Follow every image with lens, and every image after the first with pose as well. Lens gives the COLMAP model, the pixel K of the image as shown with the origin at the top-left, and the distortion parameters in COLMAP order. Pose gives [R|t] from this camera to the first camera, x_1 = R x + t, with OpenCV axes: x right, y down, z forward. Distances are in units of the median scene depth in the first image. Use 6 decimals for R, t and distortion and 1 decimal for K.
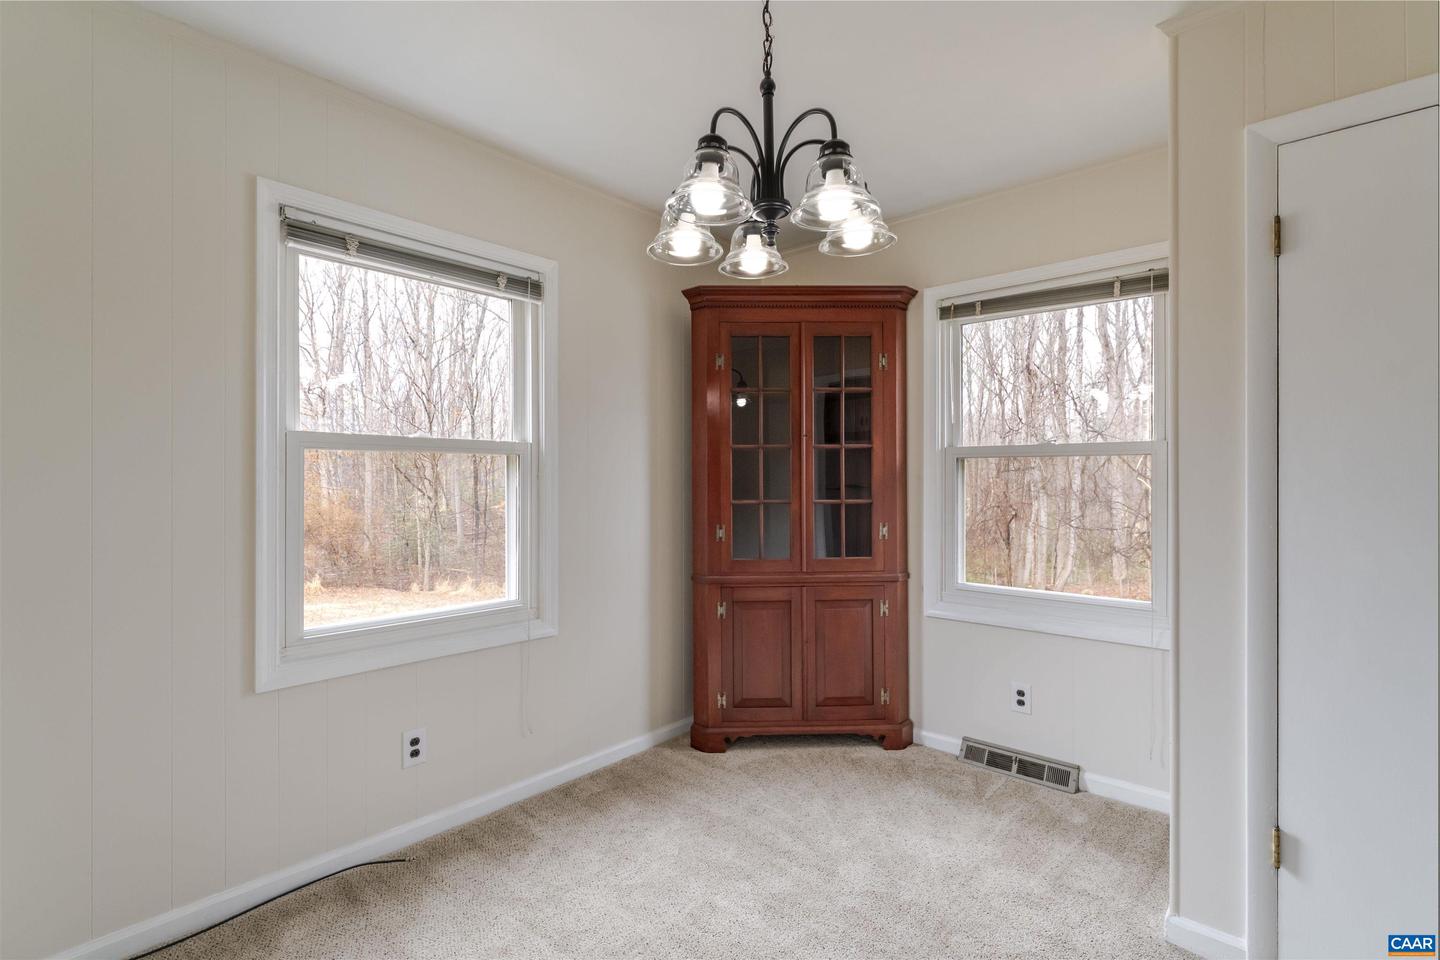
lens RADIAL K [[674.7, 0, 720.0], [0, 674.7, 480.0], [0, 0, 1]] dist [-0.002940, -0.000283]
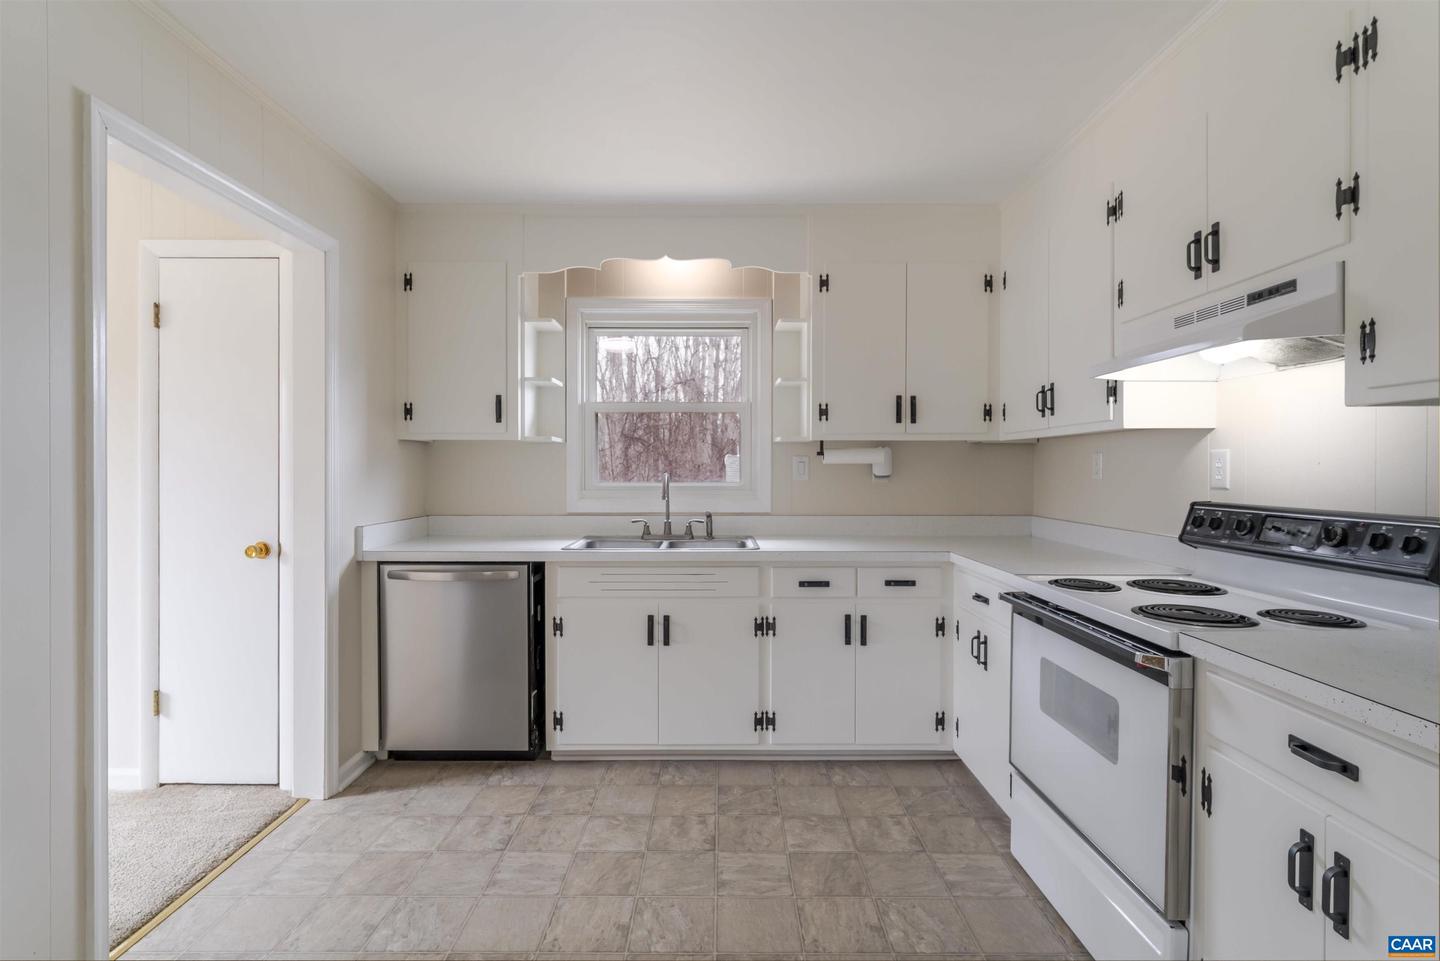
lens RADIAL K [[683.0, 0, 714.7], [0, 683.0, 473.5], [0, 0, 1]] dist [0.001540, 0.000059]
pose [[0.747068, 0.001562, 0.664746, 0.442009], [-0.002841, 0.999996, 0.000843, 0.001684], [-0.664741, -0.002518, 0.747069, -0.638603]]
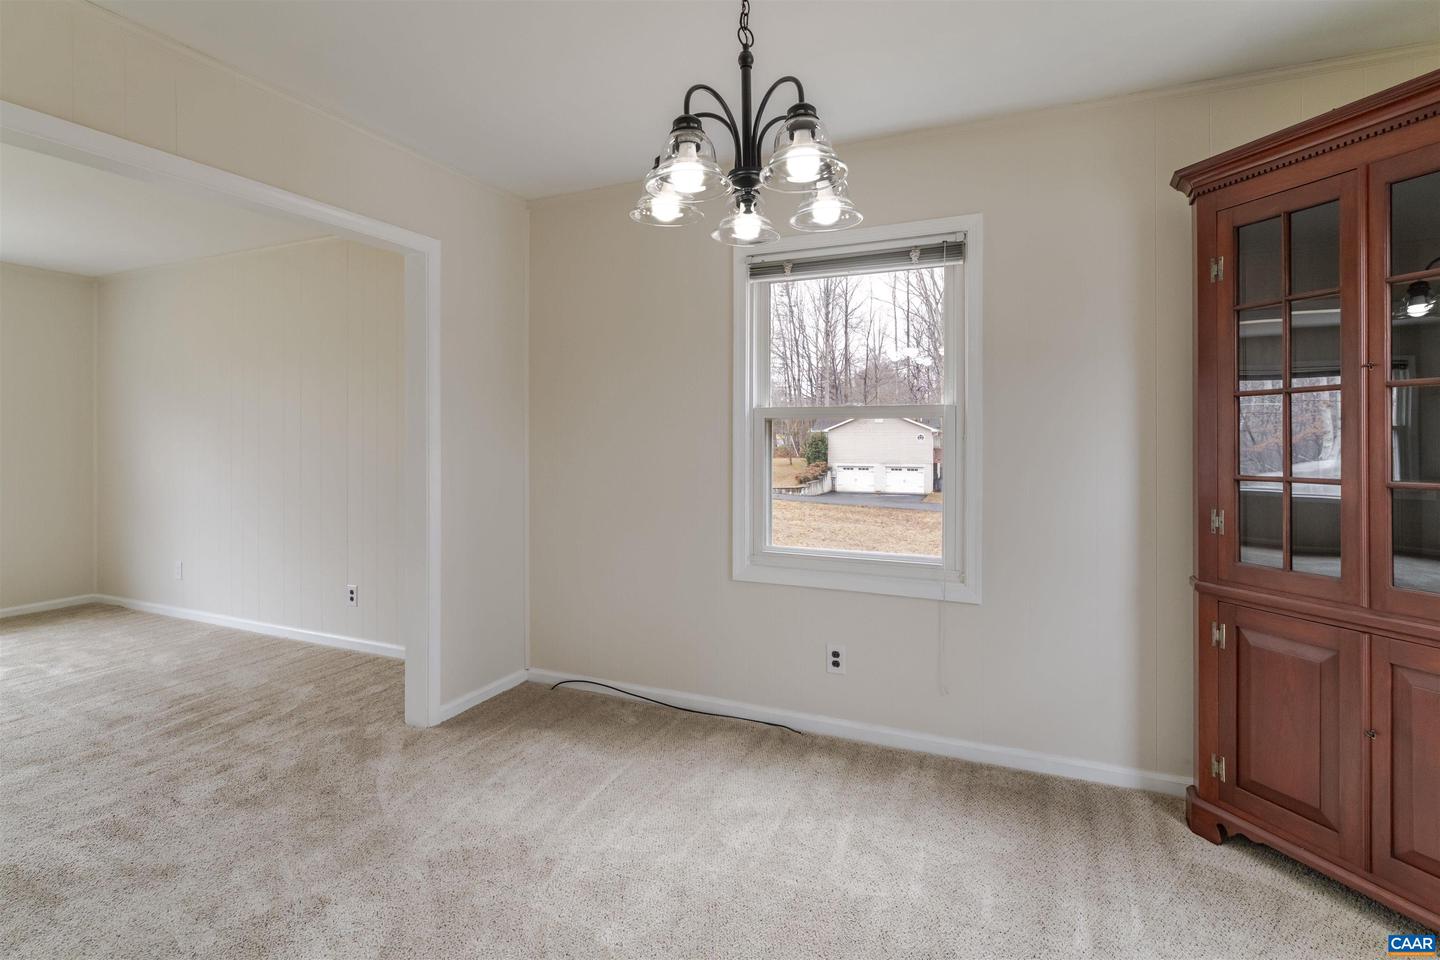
lens RADIAL K [[697.3, 0, 724.5], [0, 697.3, 440.4], [0, 0, 1]] dist [-0.003172, -0.001114]
pose [[0.301936, 0.002195, -0.953326, 0.571764], [-0.003117, 0.999994, 0.001316, -0.002539], [0.953323, 0.002575, 0.301942, 0.346055]]
